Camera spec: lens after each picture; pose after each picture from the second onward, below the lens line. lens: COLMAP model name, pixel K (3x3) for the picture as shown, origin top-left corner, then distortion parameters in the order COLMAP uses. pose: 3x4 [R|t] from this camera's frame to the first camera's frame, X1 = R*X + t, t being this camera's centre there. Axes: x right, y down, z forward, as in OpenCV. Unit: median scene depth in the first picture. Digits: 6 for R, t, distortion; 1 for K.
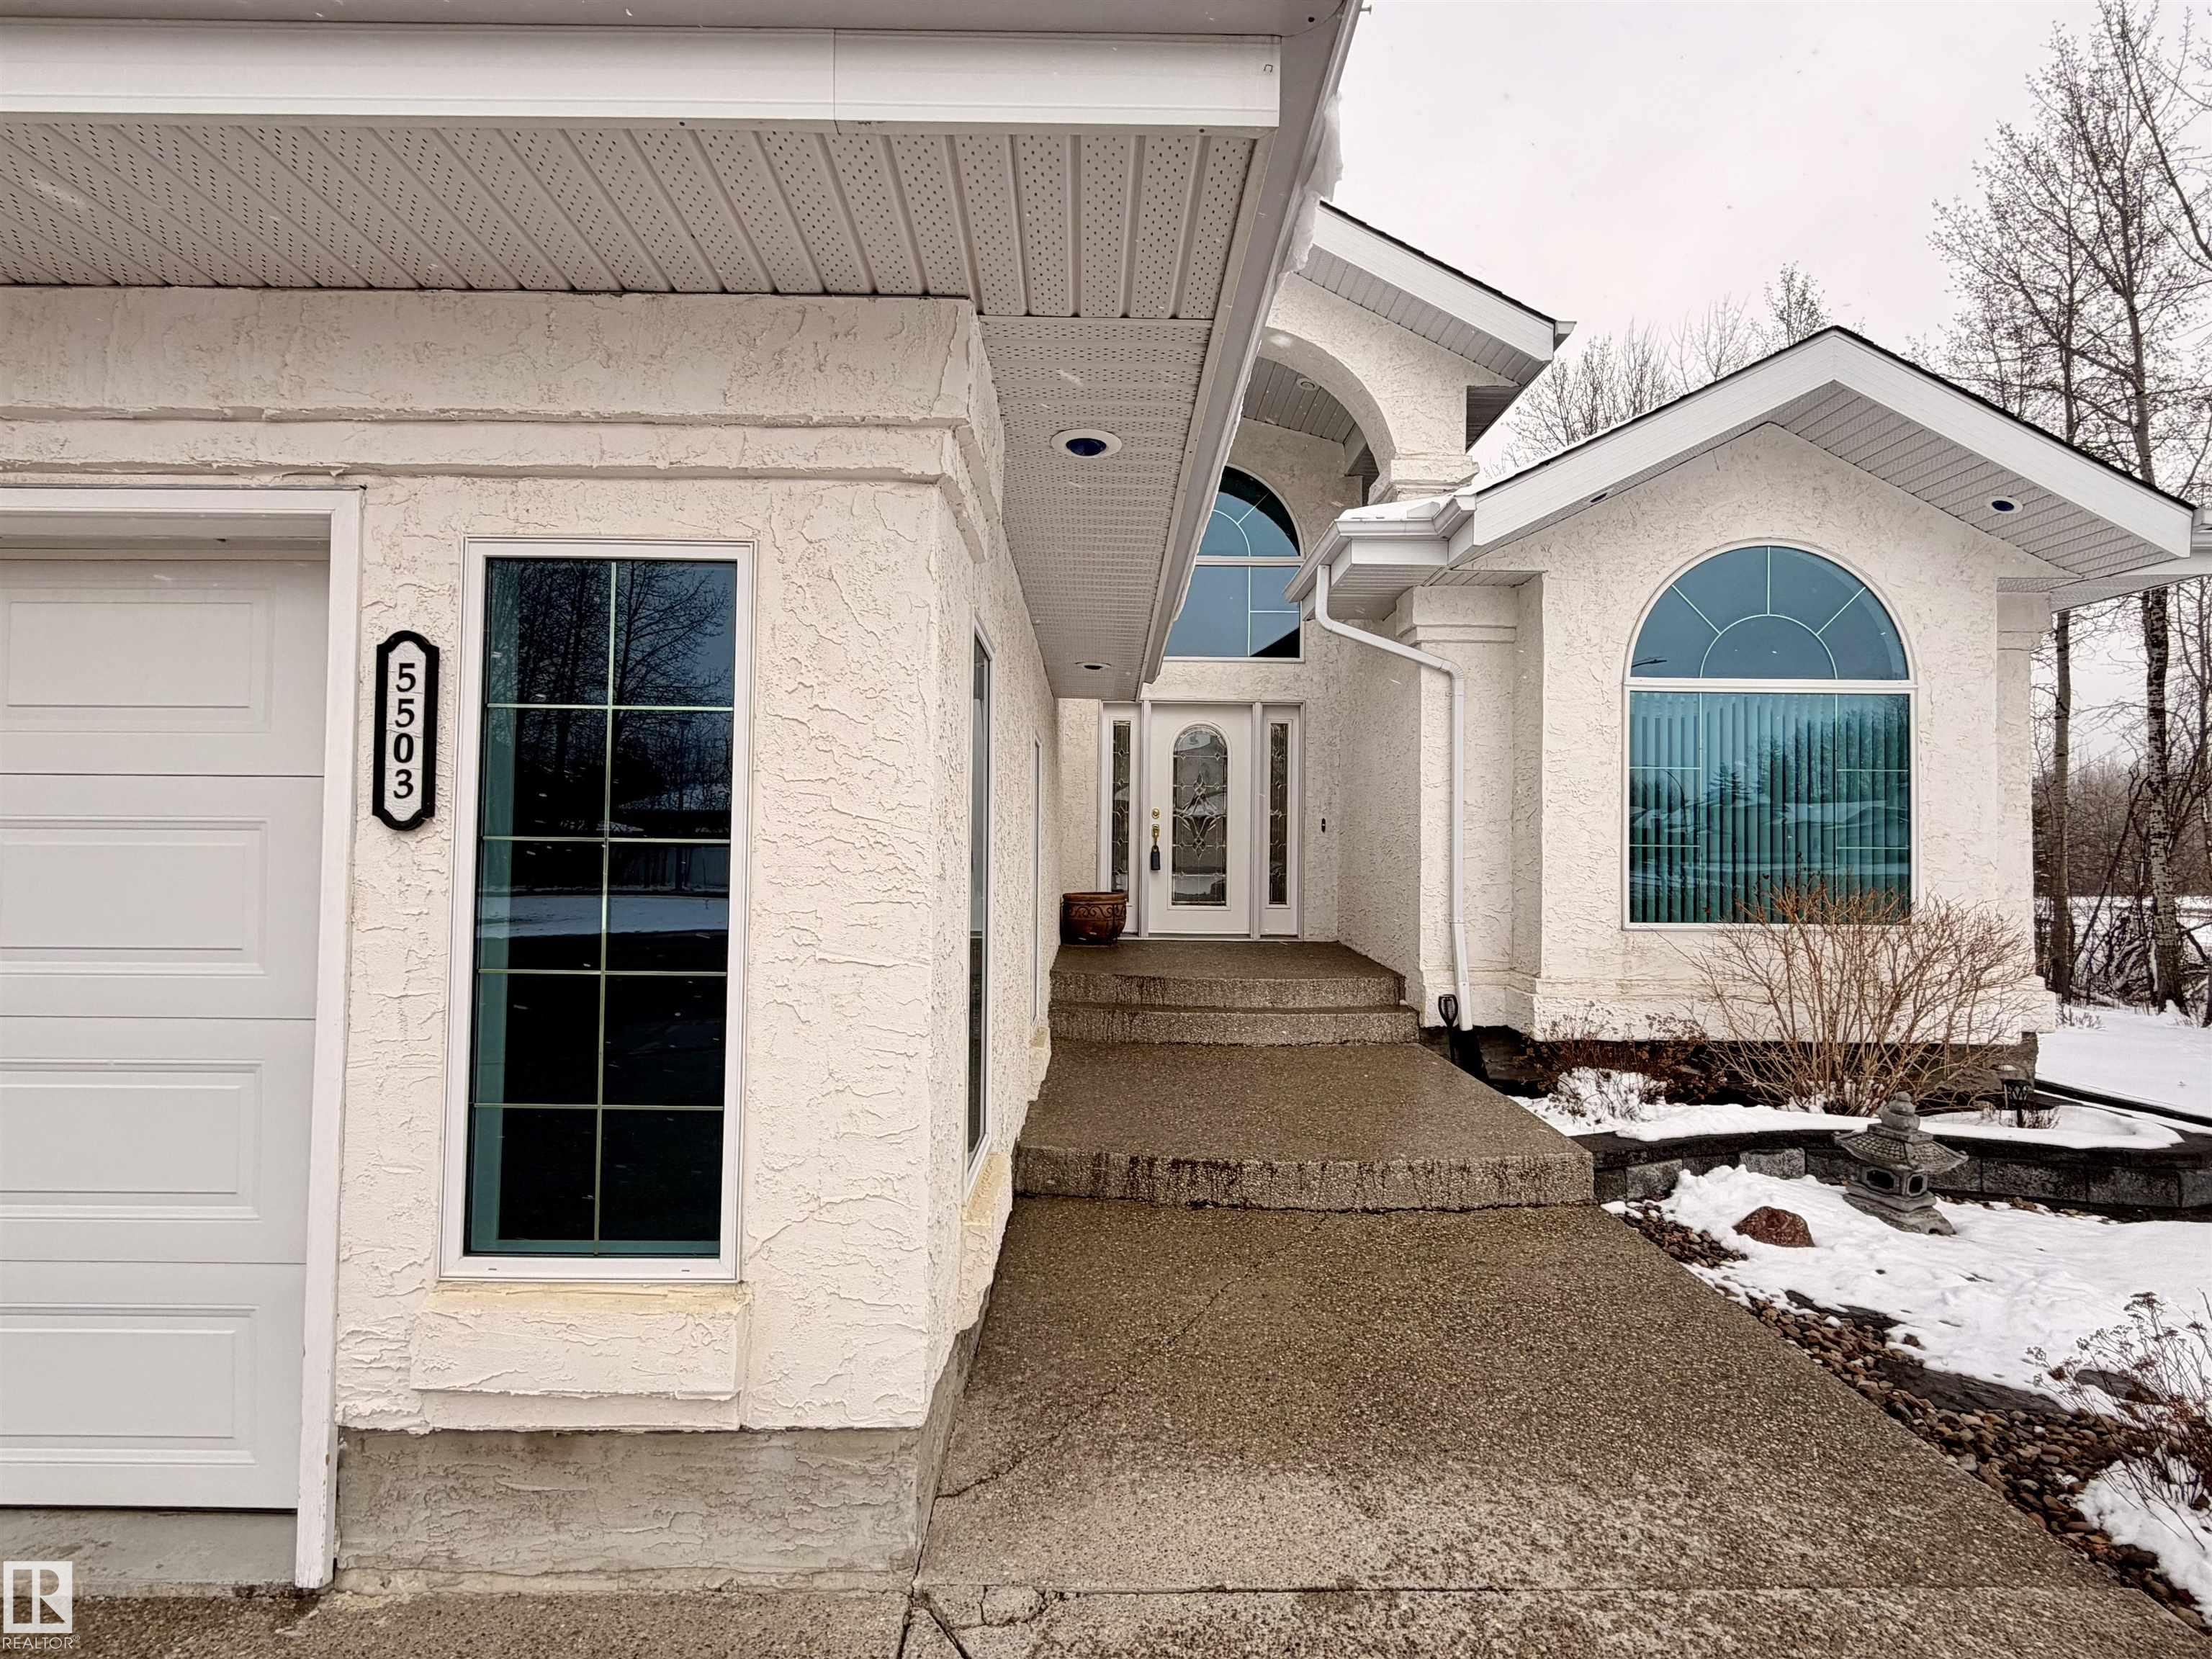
lens RADIAL K [[1199.3, 0, 1106.0], [0, 1199.3, 829.5], [0, 0, 1]] dist [-0.000017, 0.000018]
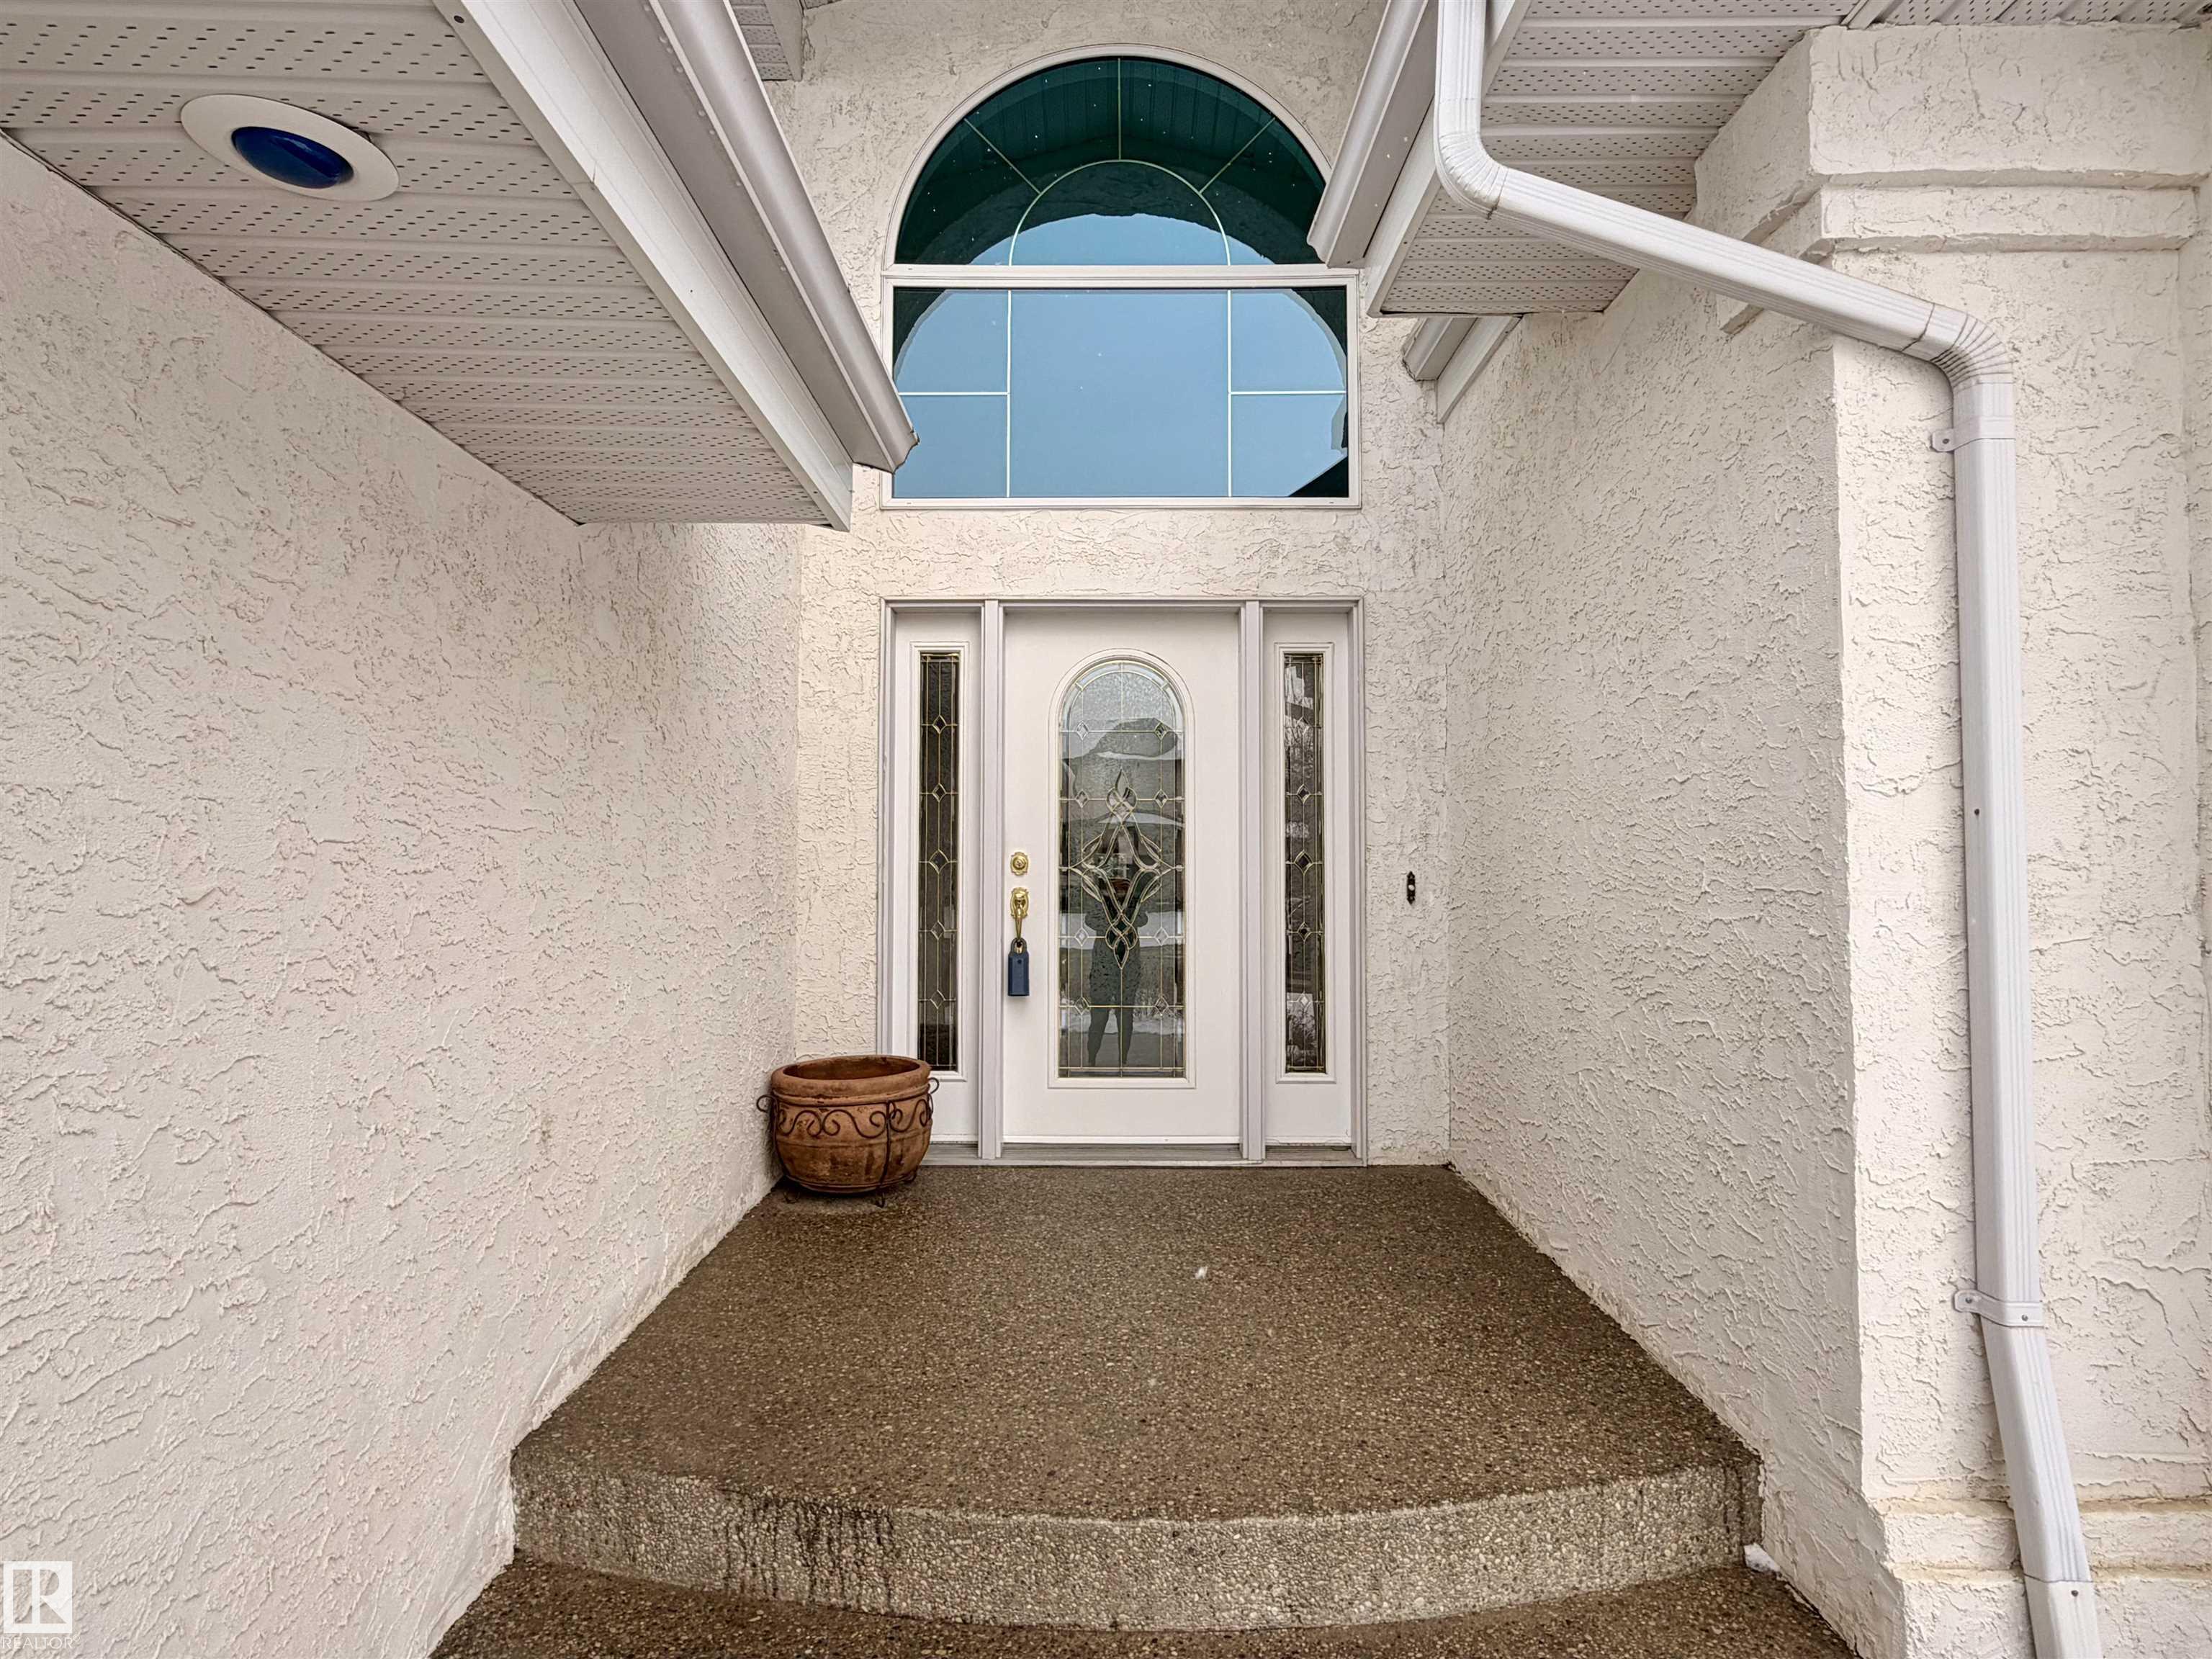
lens RADIAL K [[1218.6, 0, 1106.0], [0, 1218.6, 829.5], [0, 0, 1]] dist [-0.001135, -0.000547]
pose [[0.999803, -0.011968, -0.015815, 0.080831], [0.011776, 0.999856, -0.012200, -0.020338], [0.015959, 0.012011, 0.999800, 0.568862]]
